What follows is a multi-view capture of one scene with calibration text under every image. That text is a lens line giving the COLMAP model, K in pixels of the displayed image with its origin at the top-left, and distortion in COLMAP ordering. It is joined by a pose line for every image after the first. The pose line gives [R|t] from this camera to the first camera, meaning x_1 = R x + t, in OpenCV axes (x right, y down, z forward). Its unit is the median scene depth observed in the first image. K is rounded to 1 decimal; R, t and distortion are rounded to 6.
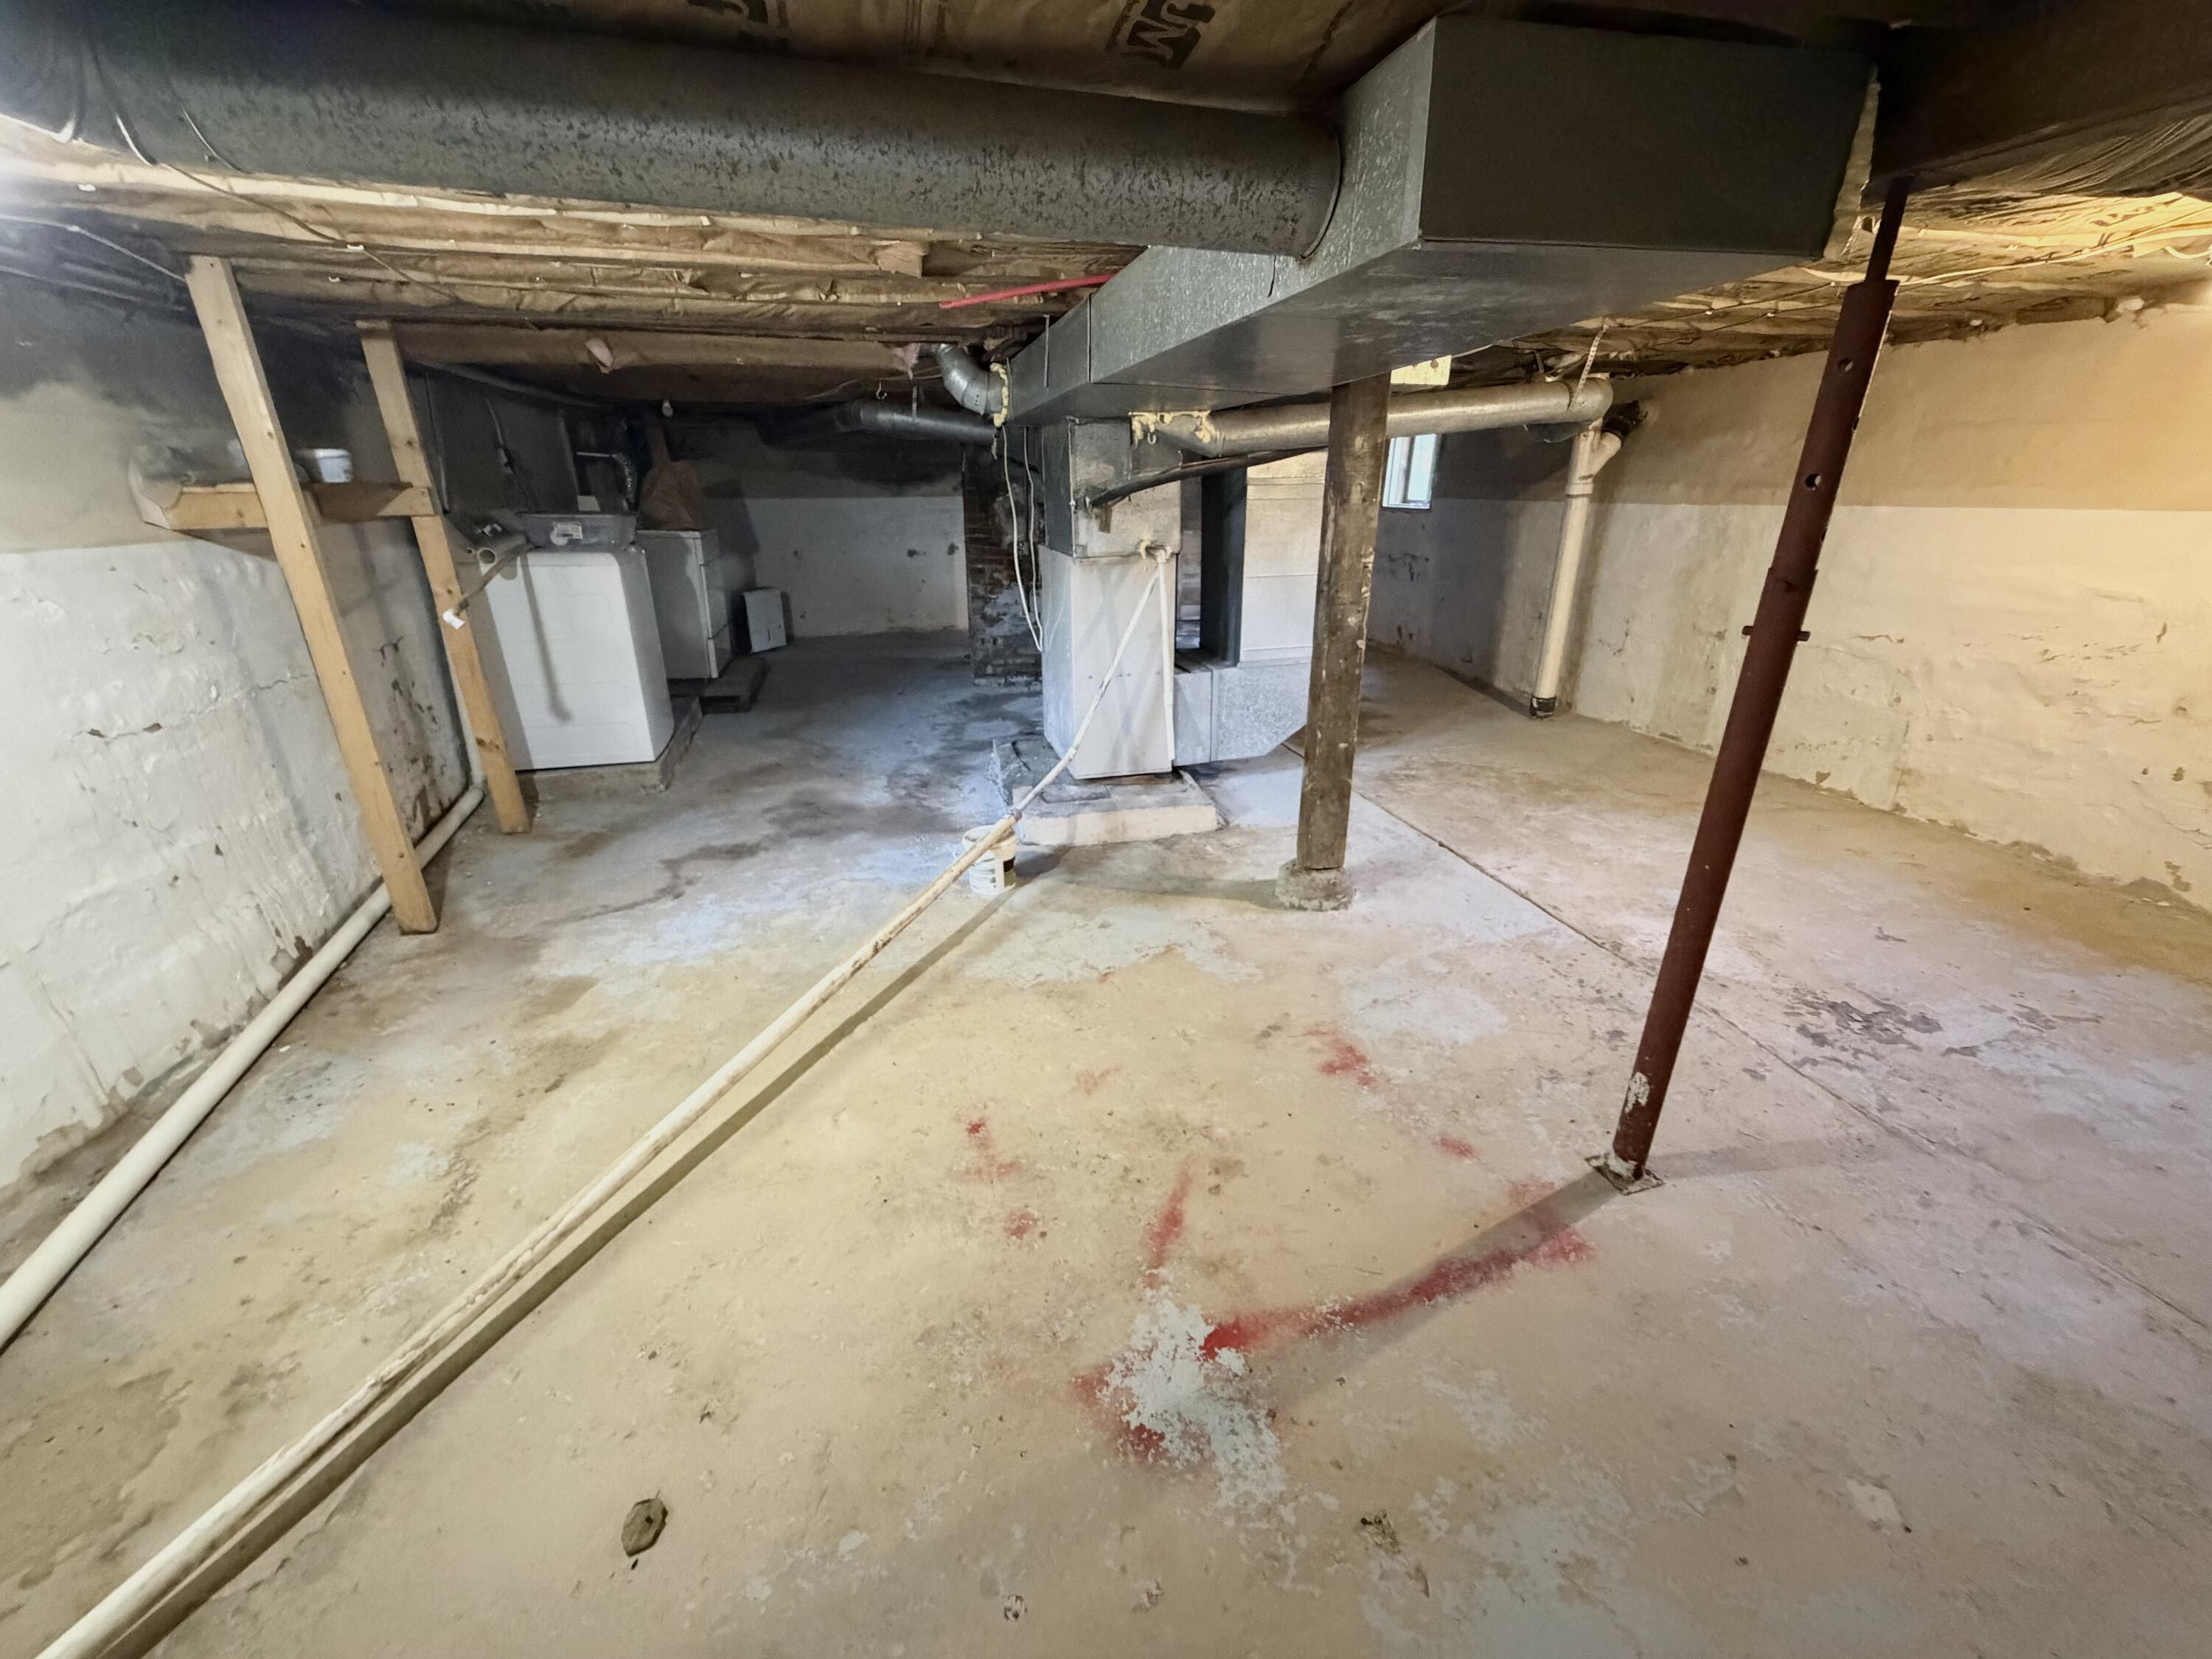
lens RADIAL K [[865.0, 0, 1106.0], [0, 865.0, 829.5], [0, 0, 1]] dist [0.001181, 0.000089]
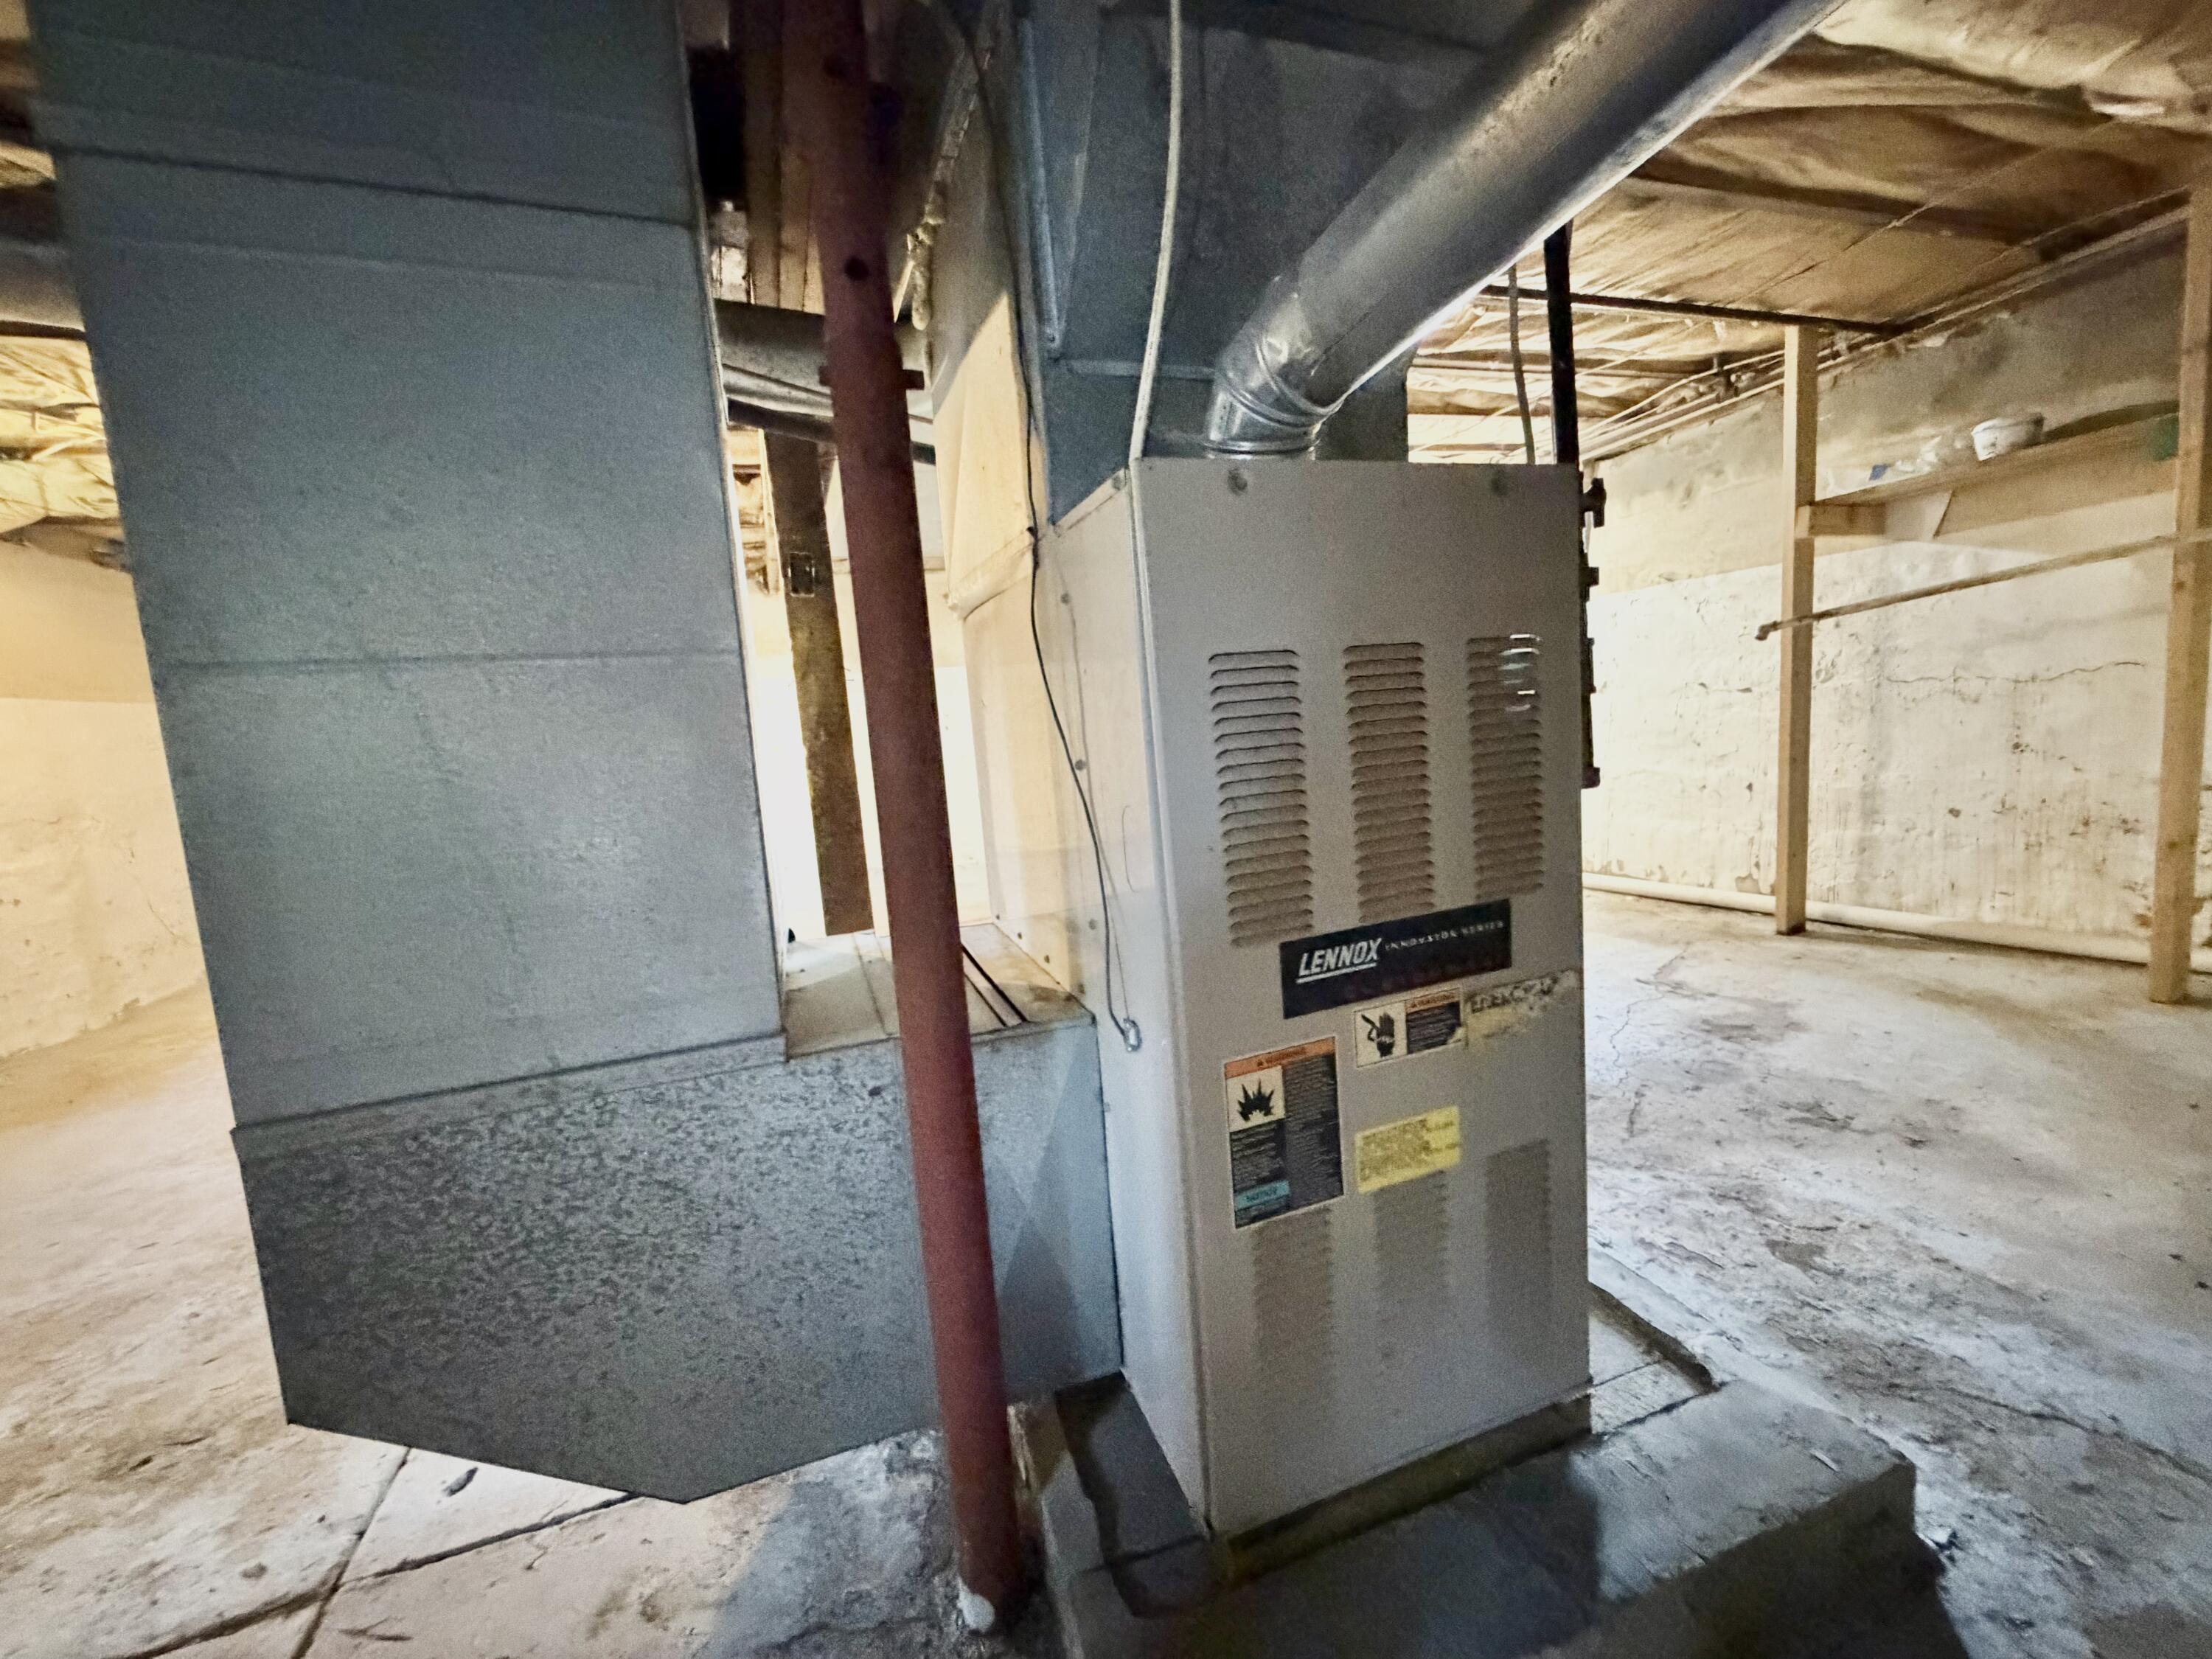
lens RADIAL K [[865.0, 0, 1106.0], [0, 865.0, 829.5], [0, 0, 1]] dist [0.001181, 0.000089]
pose [[-0.992300, 0.094507, -0.080061, 0.072504], [0.043355, 0.870513, 0.490233, -0.539352], [0.116025, 0.482987, -0.867907, 1.808512]]
